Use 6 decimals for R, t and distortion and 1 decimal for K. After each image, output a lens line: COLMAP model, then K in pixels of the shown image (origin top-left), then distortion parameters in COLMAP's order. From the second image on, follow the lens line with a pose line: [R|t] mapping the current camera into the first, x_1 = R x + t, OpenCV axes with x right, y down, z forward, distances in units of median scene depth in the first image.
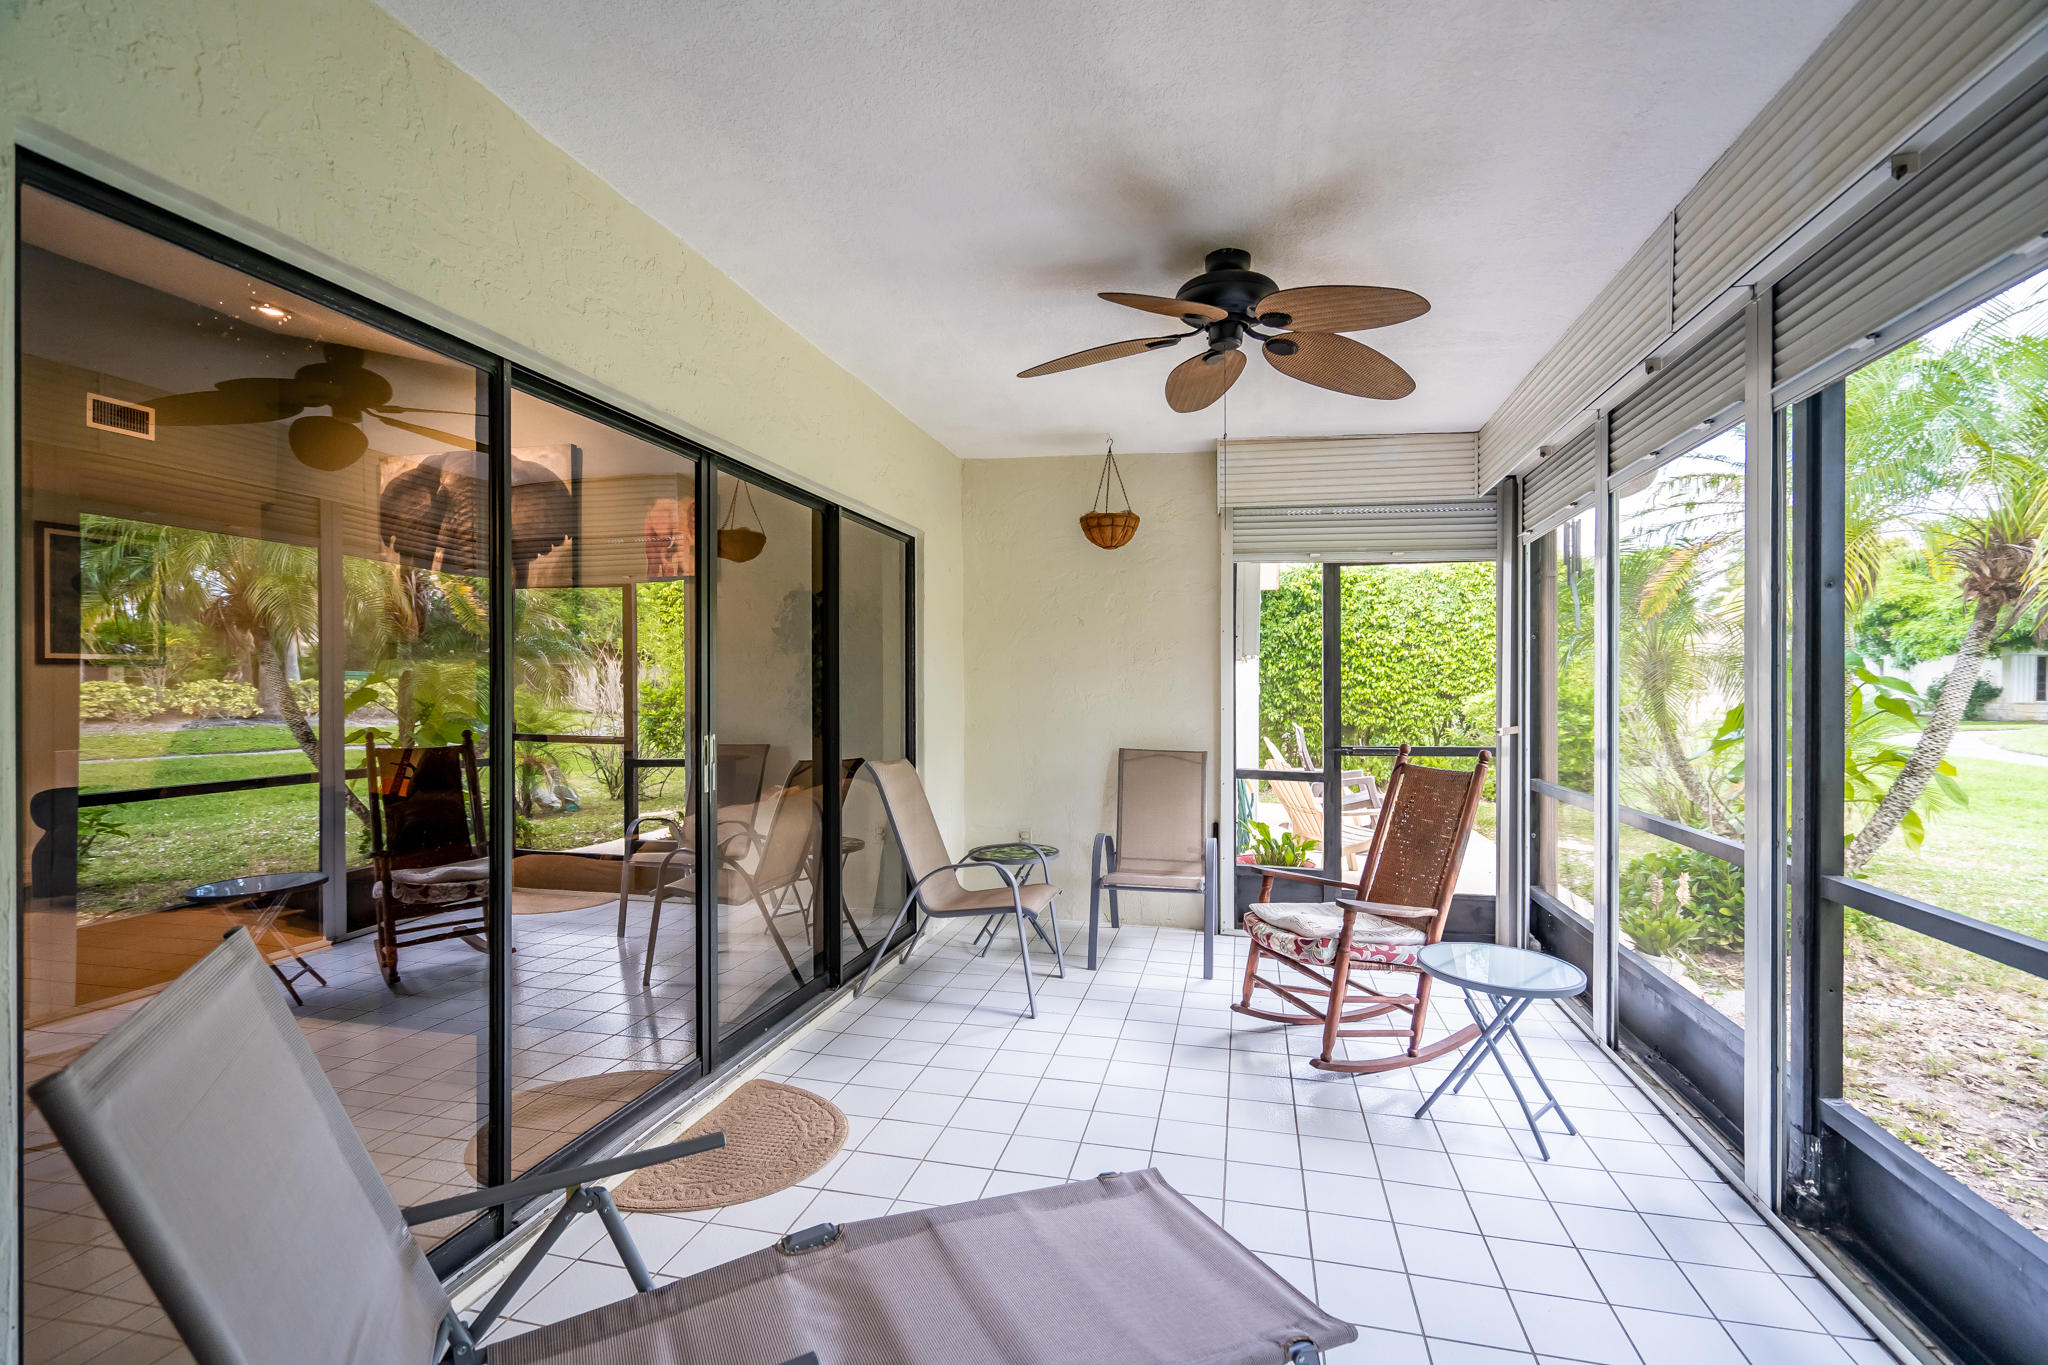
lens RADIAL K [[928.9, 0, 1031.6], [0, 928.9, 685.8], [0, 0, 1]] dist [-0.002432, 0.001507]
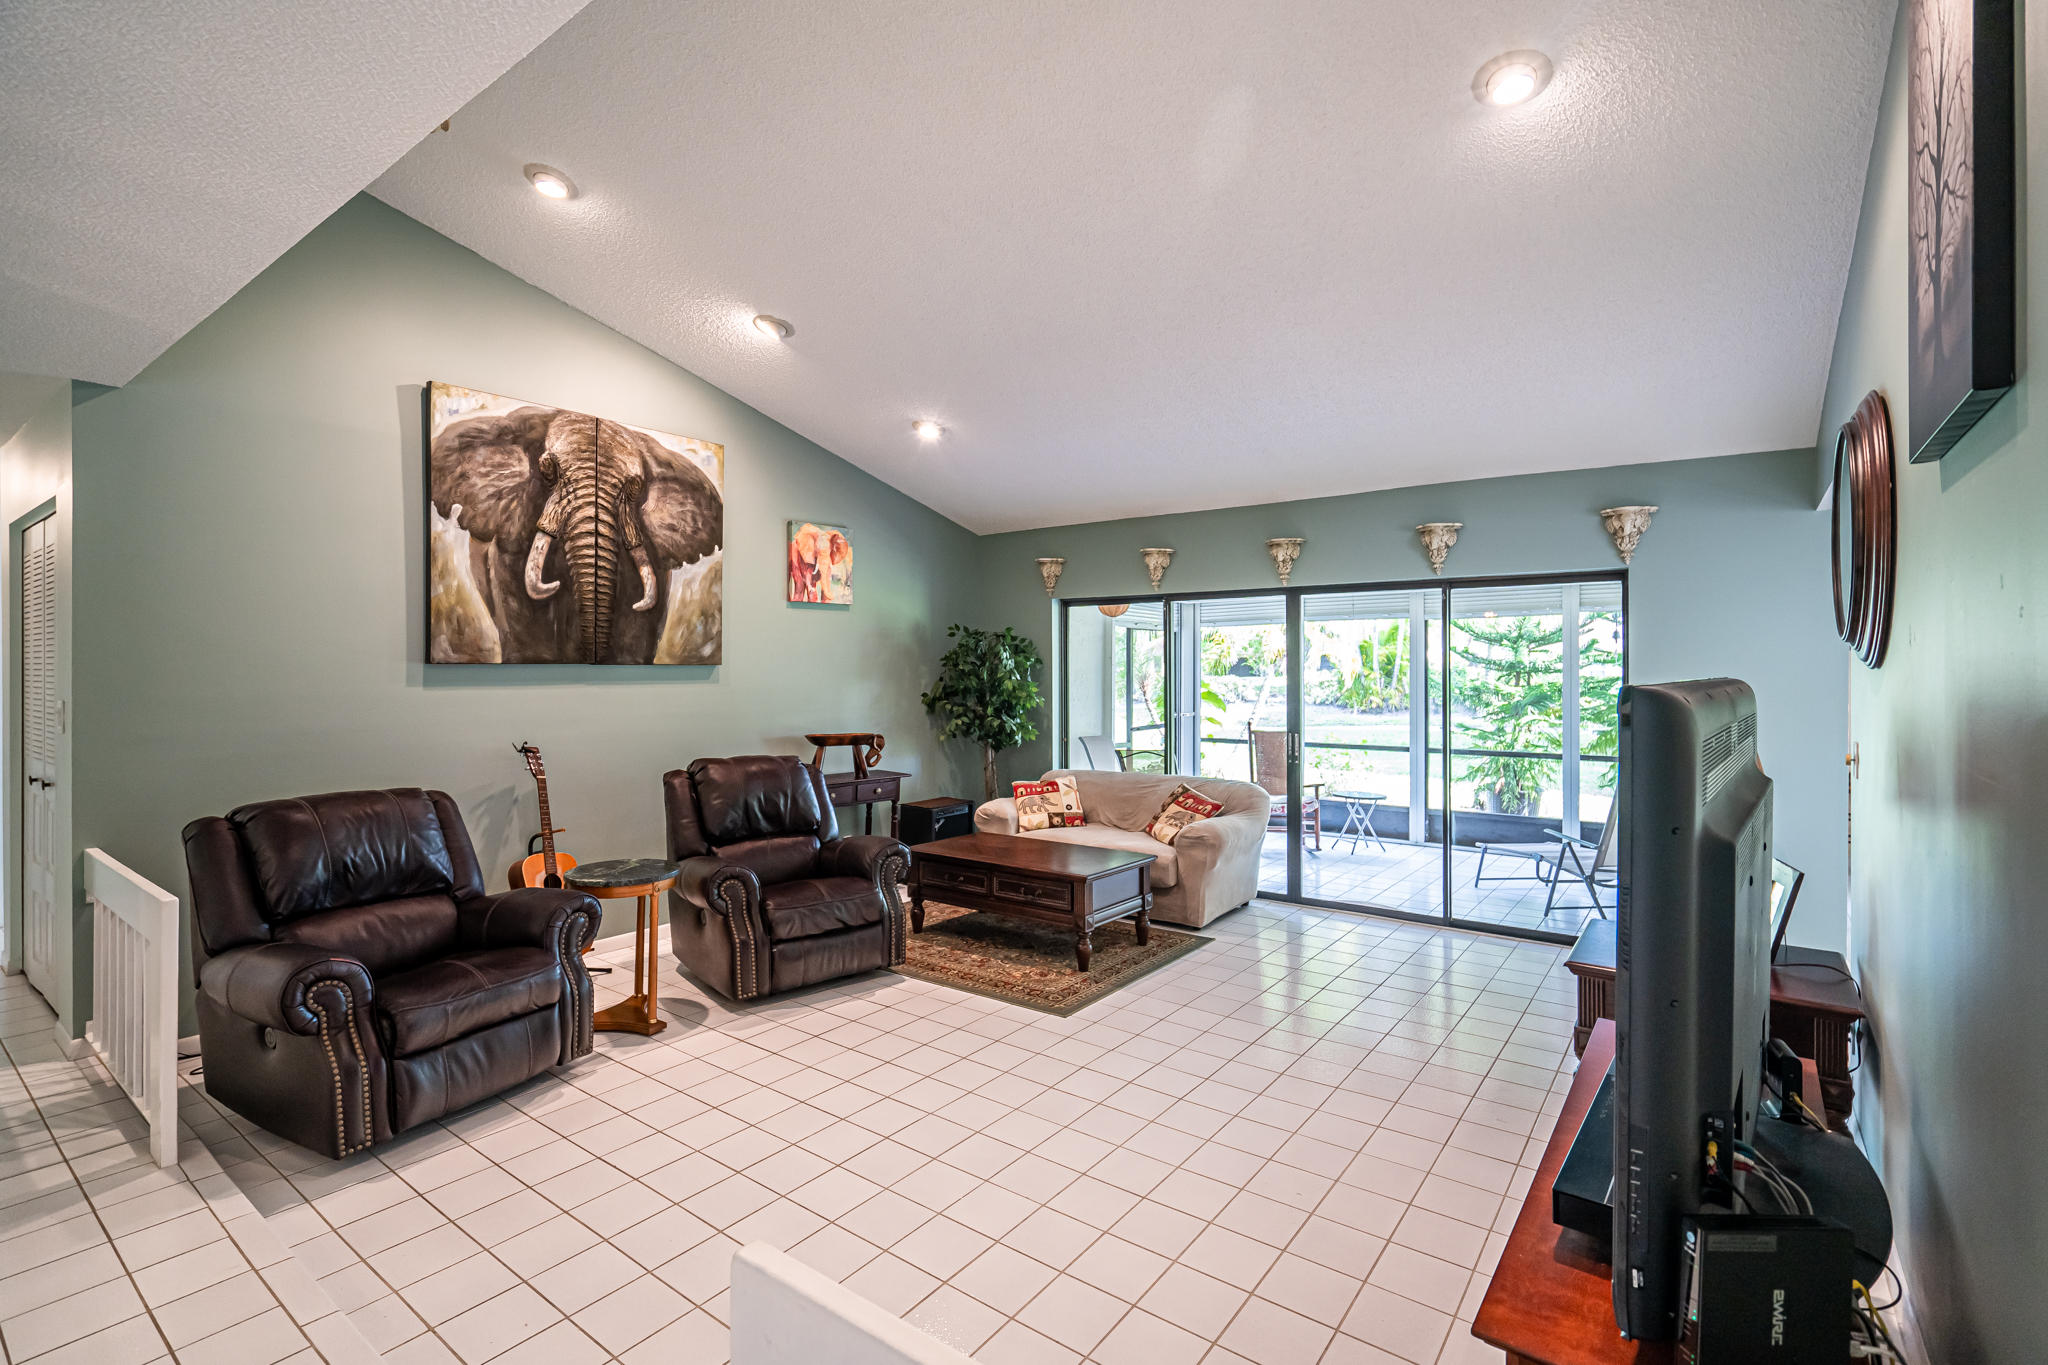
lens RADIAL K [[928.9, 0, 1026.3], [0, 928.9, 667.8], [0, 0, 1]] dist [-0.002432, 0.001507]
pose [[0.396022, -0.004393, 0.918230, -1.436937], [-0.004913, 0.999964, 0.006903, -0.061987], [-0.918228, -0.007245, 0.395986, 0.437801]]
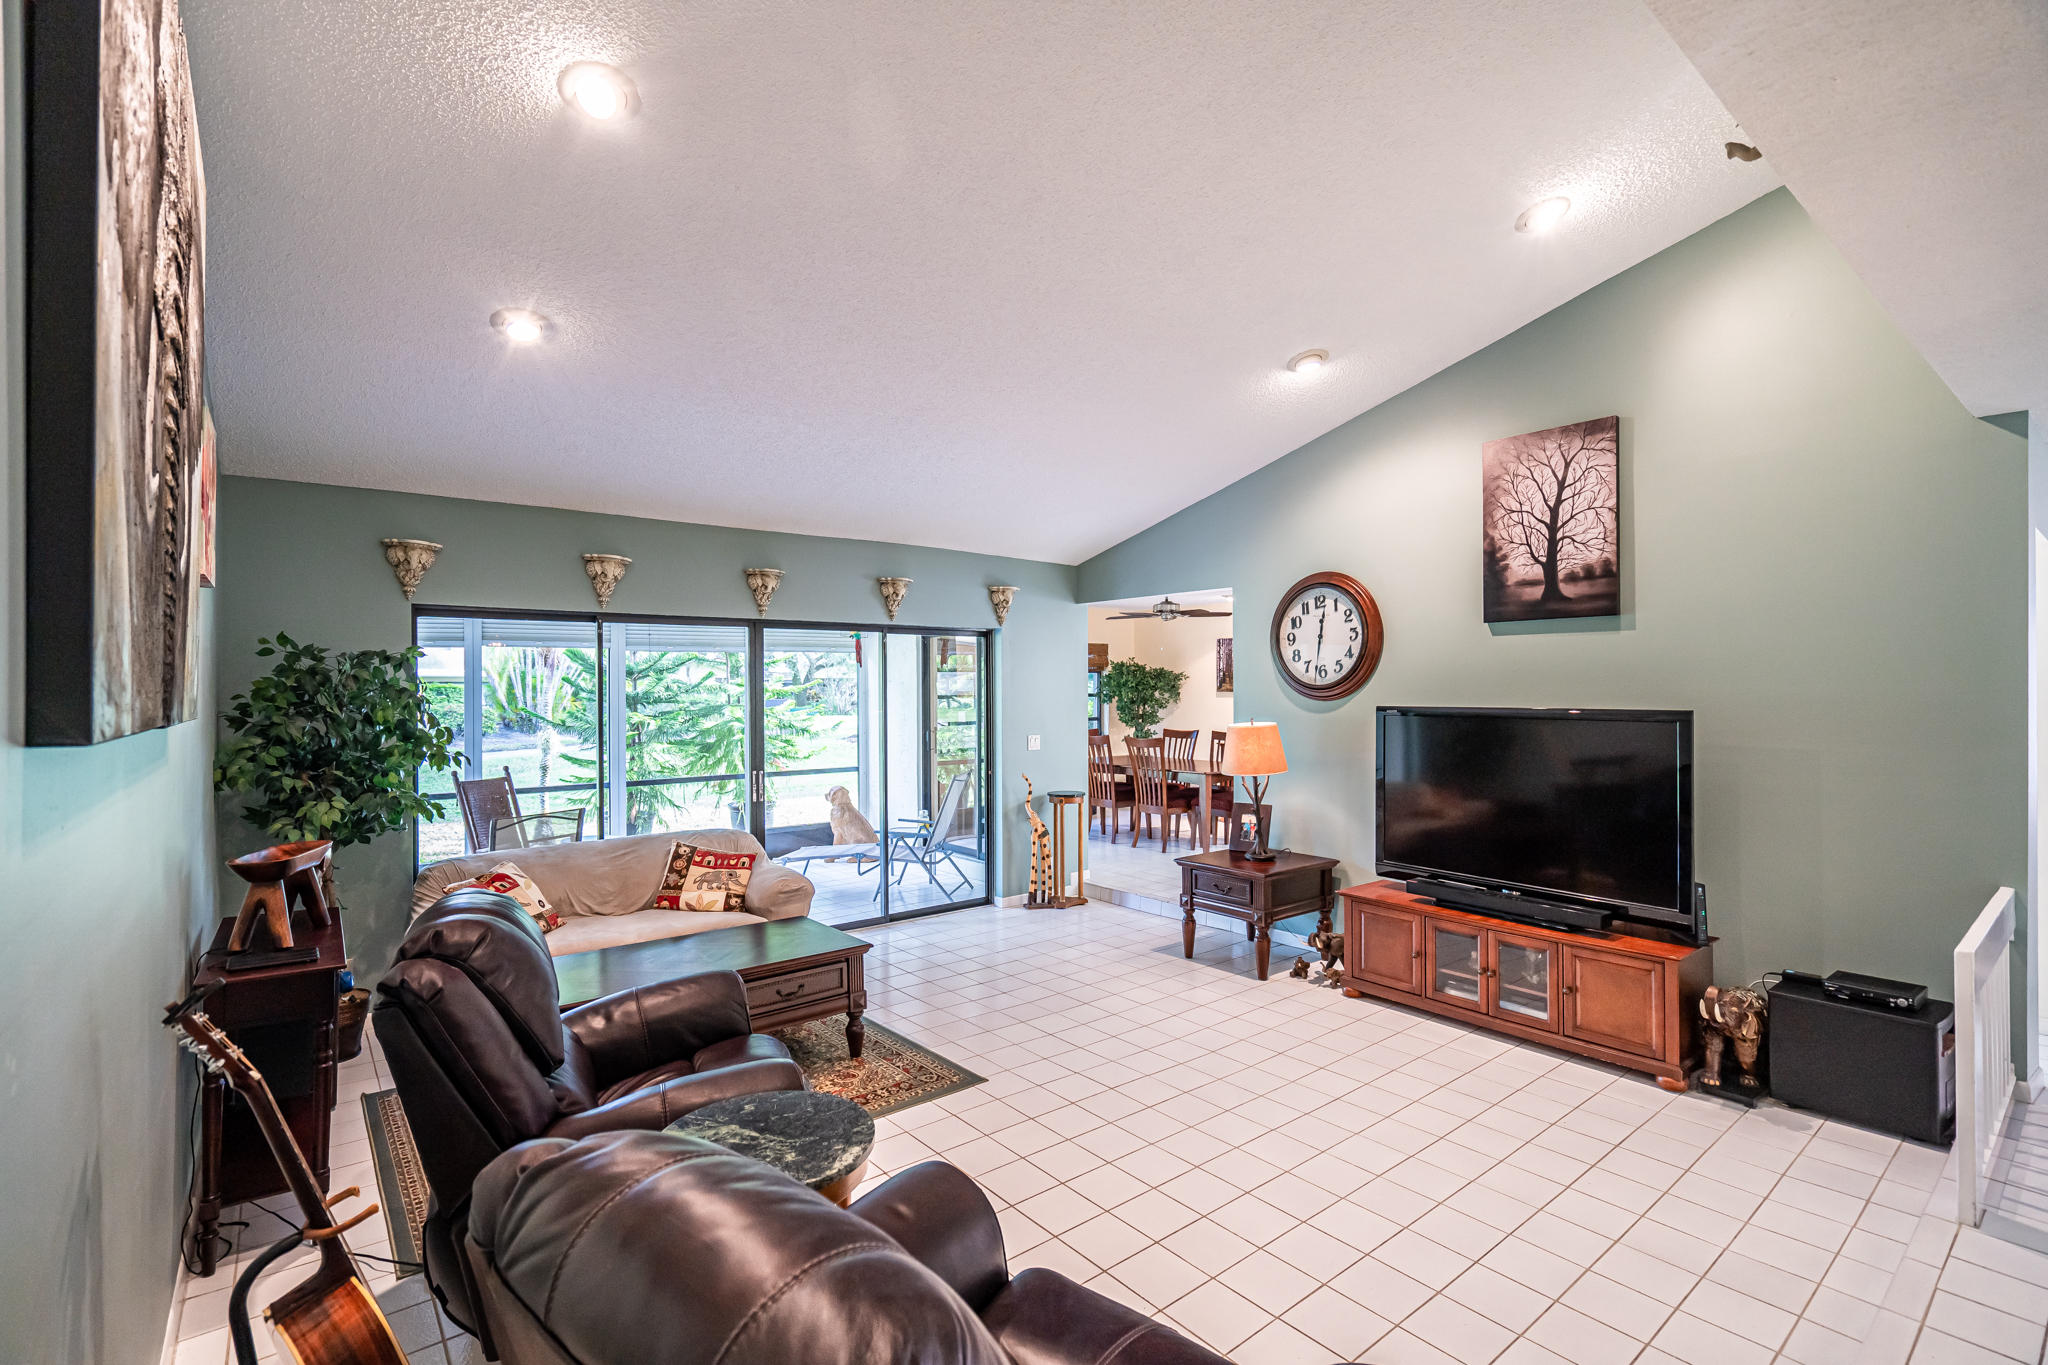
lens RADIAL K [[928.9, 0, 1016.3], [0, 928.9, 686.8], [0, 0, 1]] dist [-0.002432, 0.001507]
pose [[-0.786869, 0.009330, 0.617049, -1.169614], [0.003655, 0.999939, -0.010459, -0.062168], [-0.617109, -0.005975, -0.786855, 1.295493]]
